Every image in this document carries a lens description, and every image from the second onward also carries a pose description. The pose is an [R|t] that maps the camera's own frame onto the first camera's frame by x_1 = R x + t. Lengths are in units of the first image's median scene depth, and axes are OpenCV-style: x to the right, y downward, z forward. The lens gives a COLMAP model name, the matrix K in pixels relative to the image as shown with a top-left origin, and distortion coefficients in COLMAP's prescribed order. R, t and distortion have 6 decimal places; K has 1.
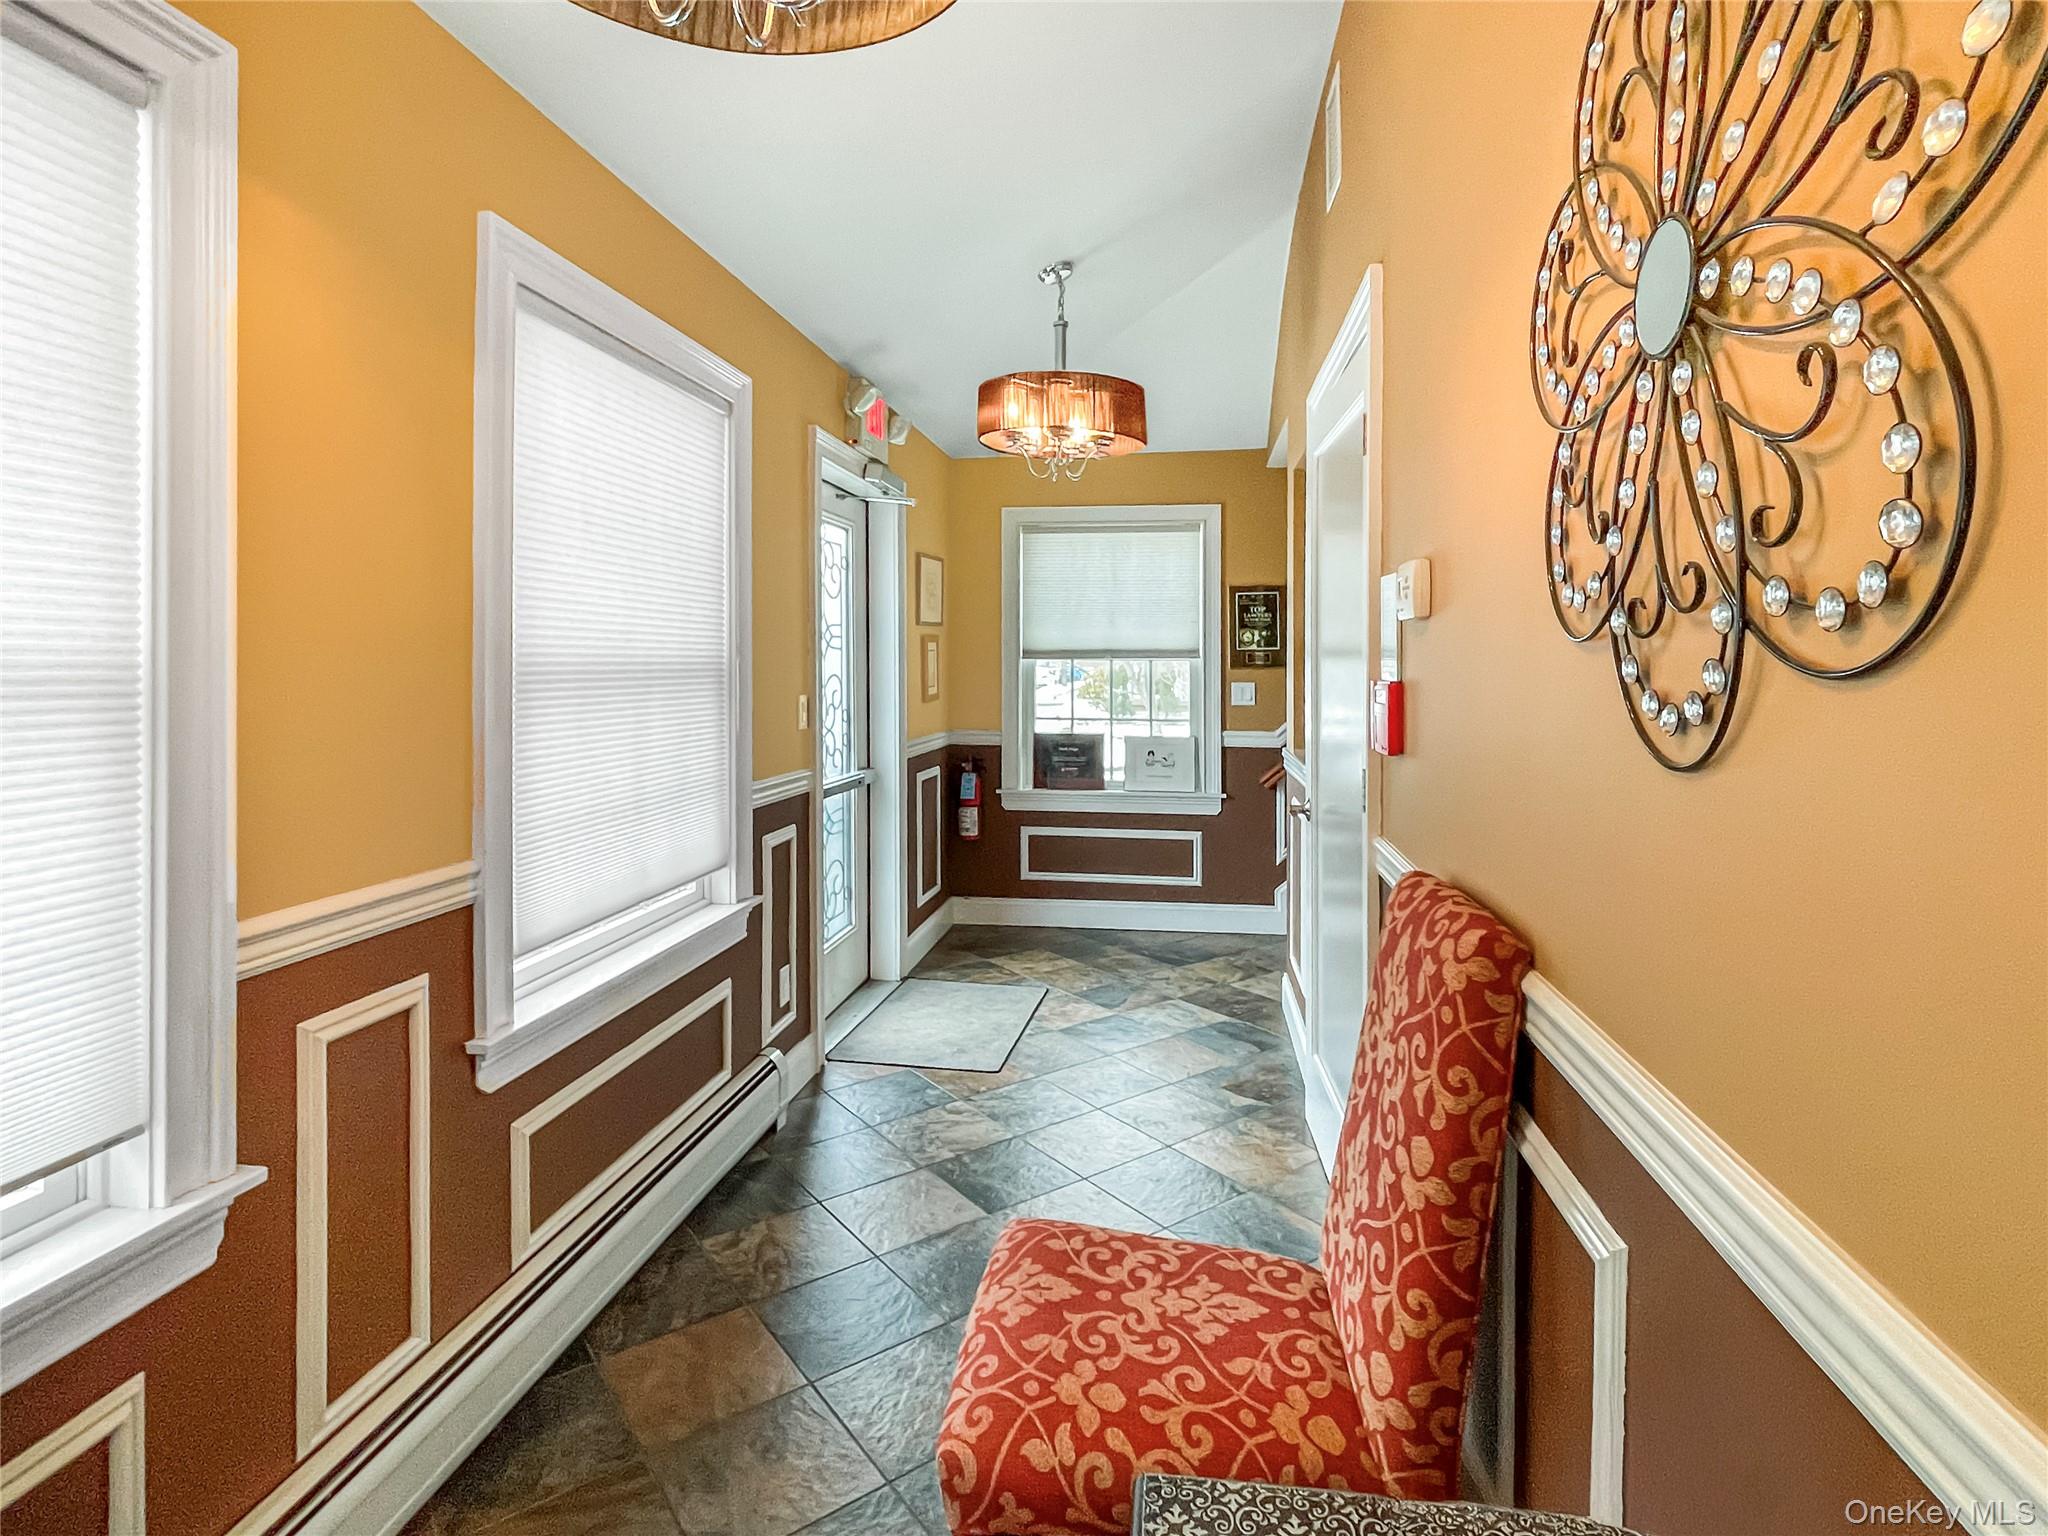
lens RADIAL K [[1058.7, 0, 1021.7], [0, 1058.7, 744.4], [0, 0, 1]] dist [0.000032, -0.010765]
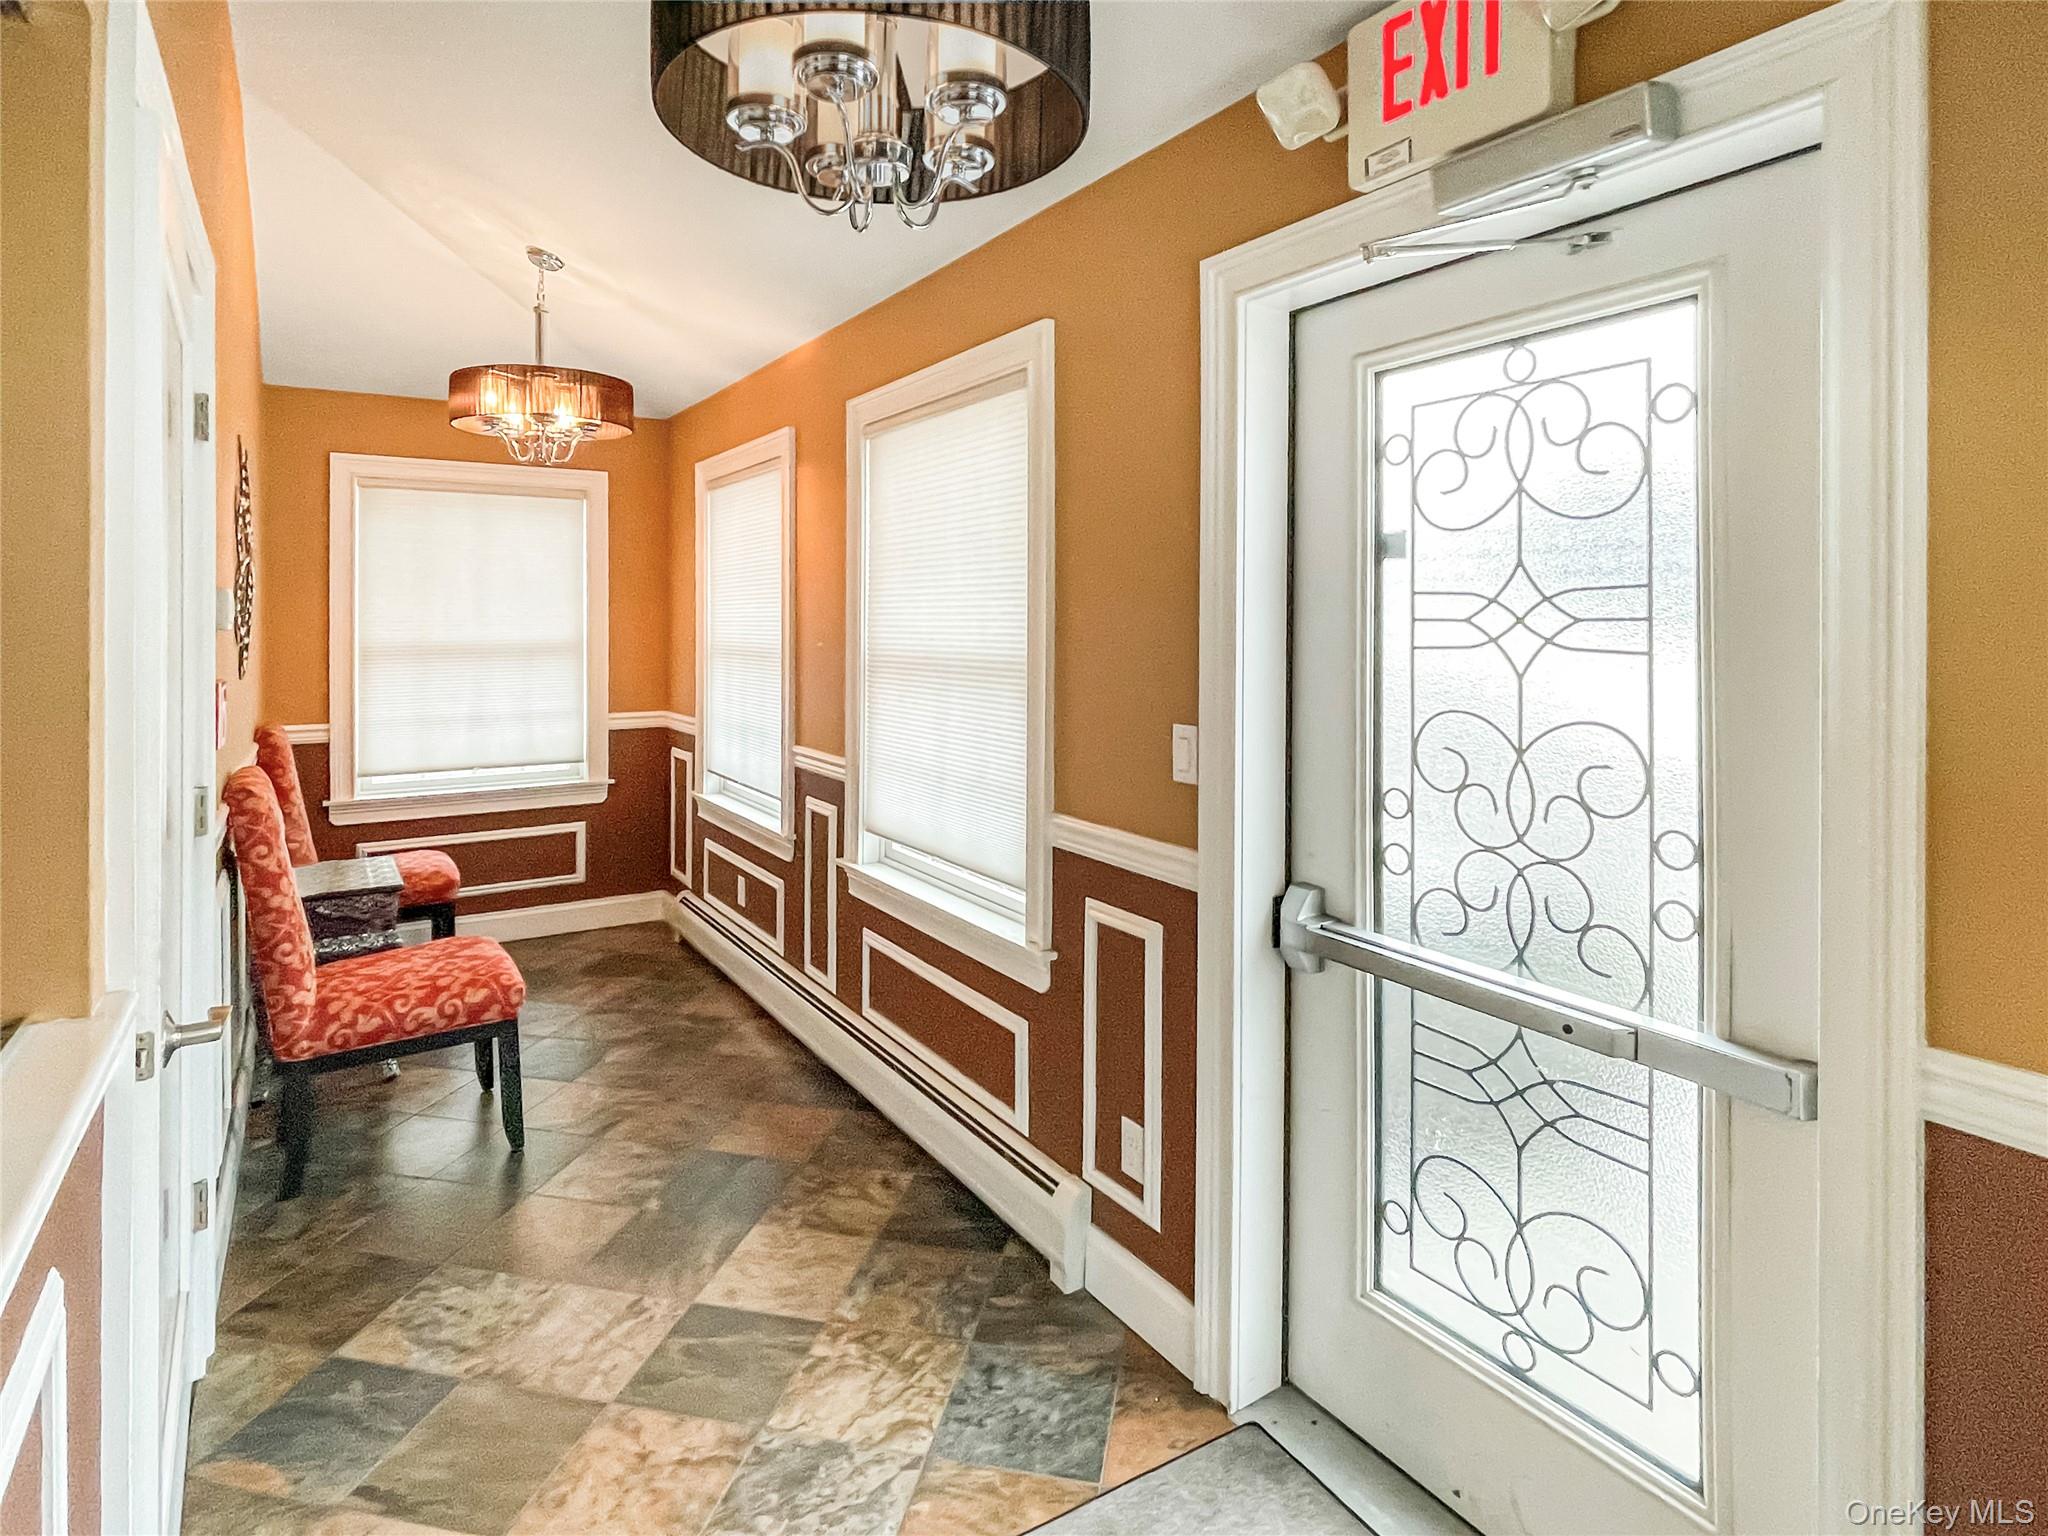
lens RADIAL K [[1058.7, 0, 1021.7], [0, 1058.7, 744.4], [0, 0, 1]] dist [0.000032, -0.010765]
pose [[-0.747175, 0.041733, -0.663316, 0.342141], [-0.069165, 0.987725, 0.140053, -0.142775], [0.661019, 0.150523, -0.735117, 1.885291]]
